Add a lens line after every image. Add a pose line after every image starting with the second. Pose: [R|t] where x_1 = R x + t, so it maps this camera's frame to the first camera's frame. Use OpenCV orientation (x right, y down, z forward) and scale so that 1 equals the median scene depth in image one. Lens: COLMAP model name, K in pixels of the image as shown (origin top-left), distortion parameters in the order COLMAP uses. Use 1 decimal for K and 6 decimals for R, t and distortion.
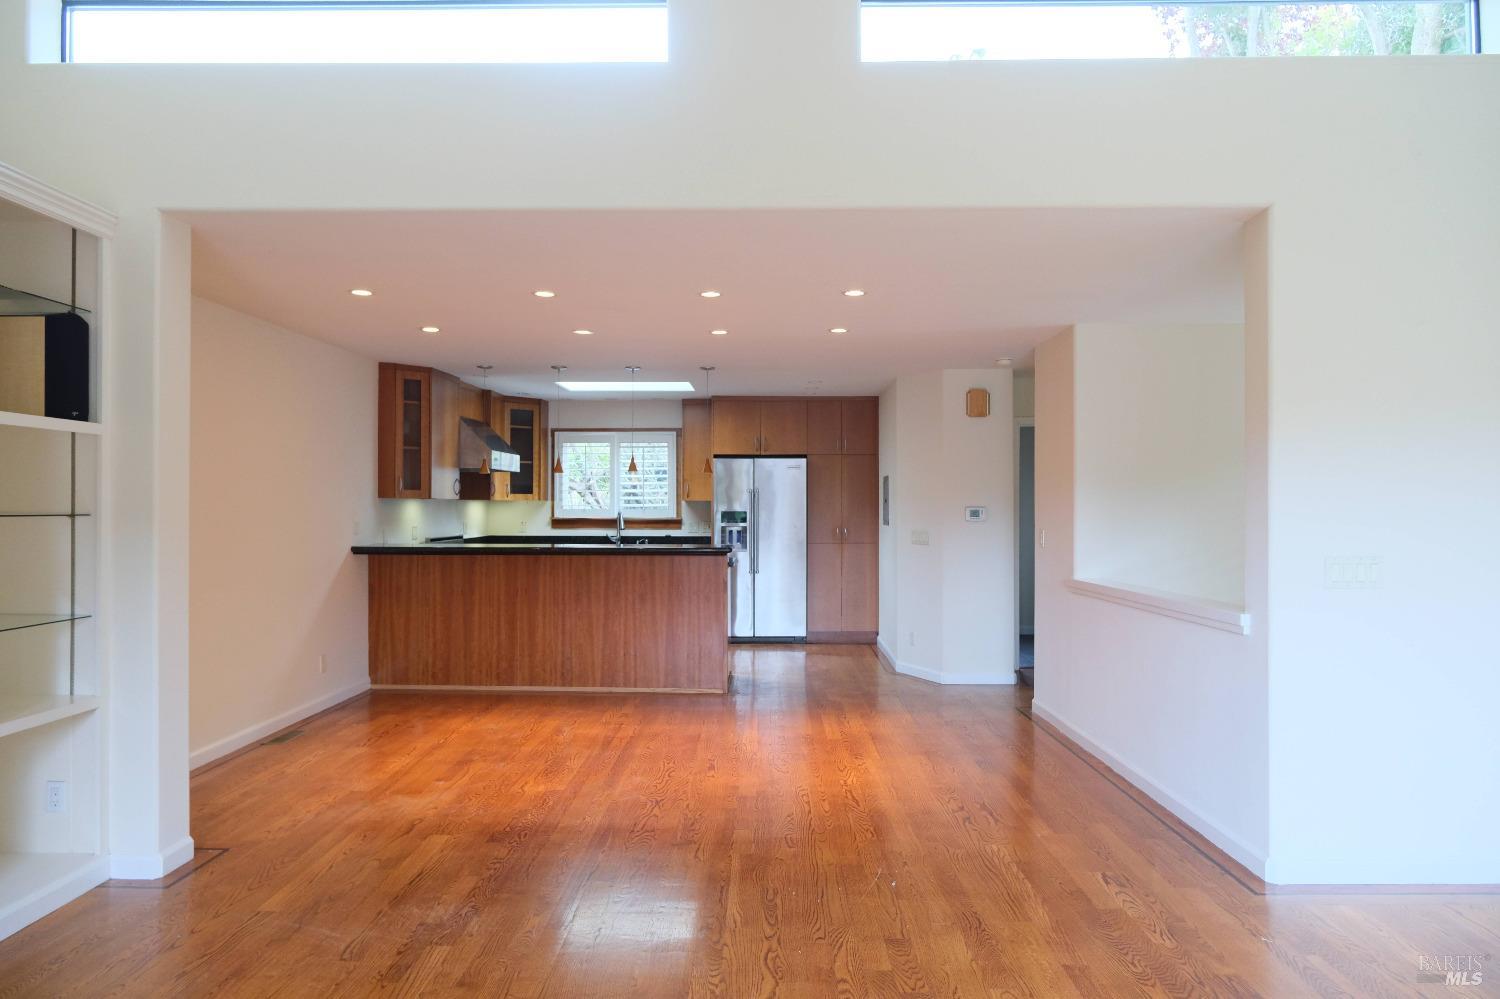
lens RADIAL K [[986.9, 0, 753.4], [0, 986.9, 496.9], [0, 0, 1]] dist [-0.019682, 0.006435]
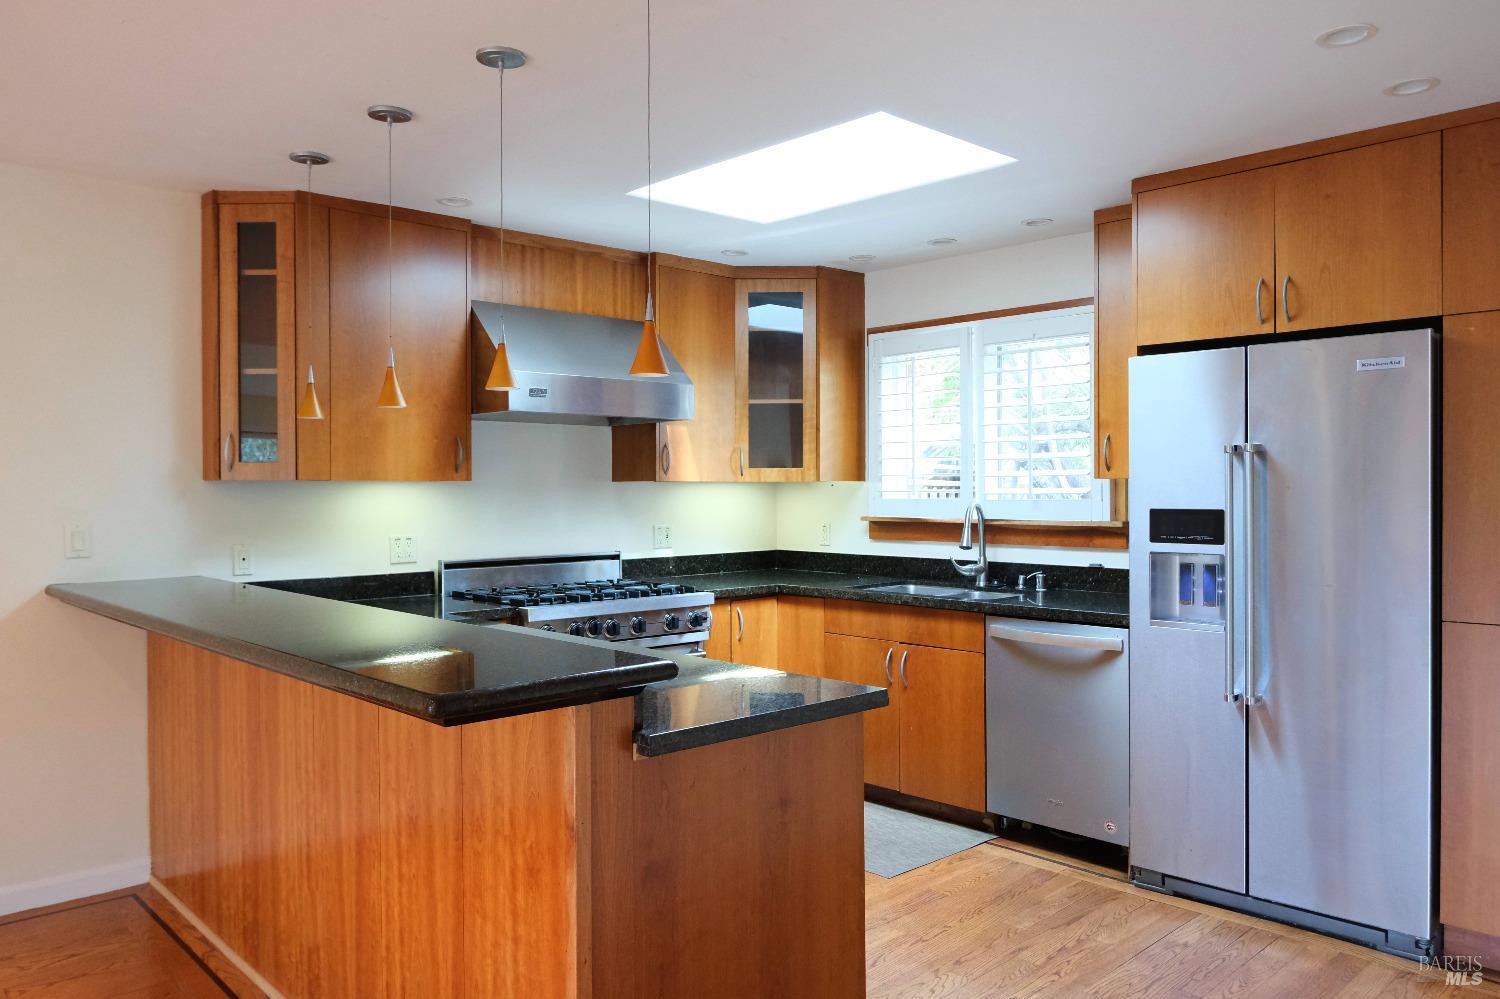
lens RADIAL K [[1080.9, 0, 756.7], [0, 1080.9, 499.1], [0, 0, 1]] dist [-0.028863, 0.005237]
pose [[0.702641, 0.002958, -0.711538, 0.171209], [0.011275, 0.999820, 0.015290, 0.005088], [0.711455, -0.018766, 0.702481, 0.792534]]
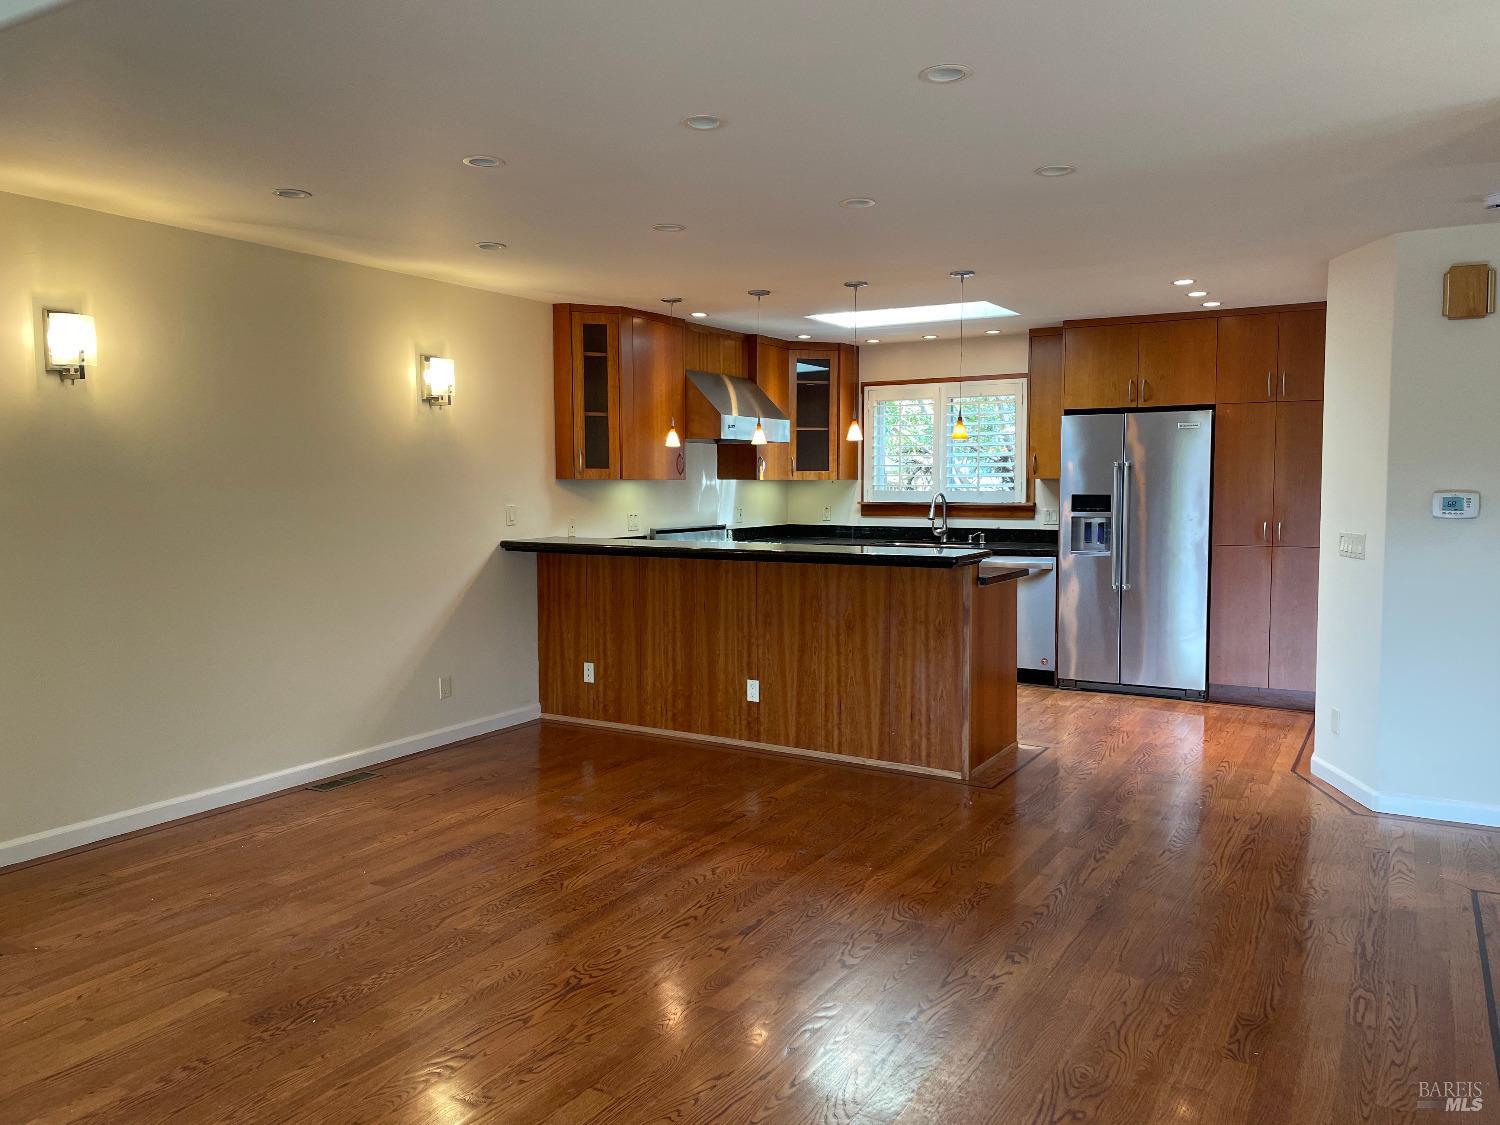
lens RADIAL K [[1129.6, 0, 748.1], [0, 1129.6, 561.0], [0, 0, 1]] dist [0.059547, -0.007740]
pose [[0.871205, 0.032337, -0.489854, 0.192631], [0.007617, 0.996818, 0.079350, -0.004108], [0.490861, -0.072862, 0.868186, 0.270786]]
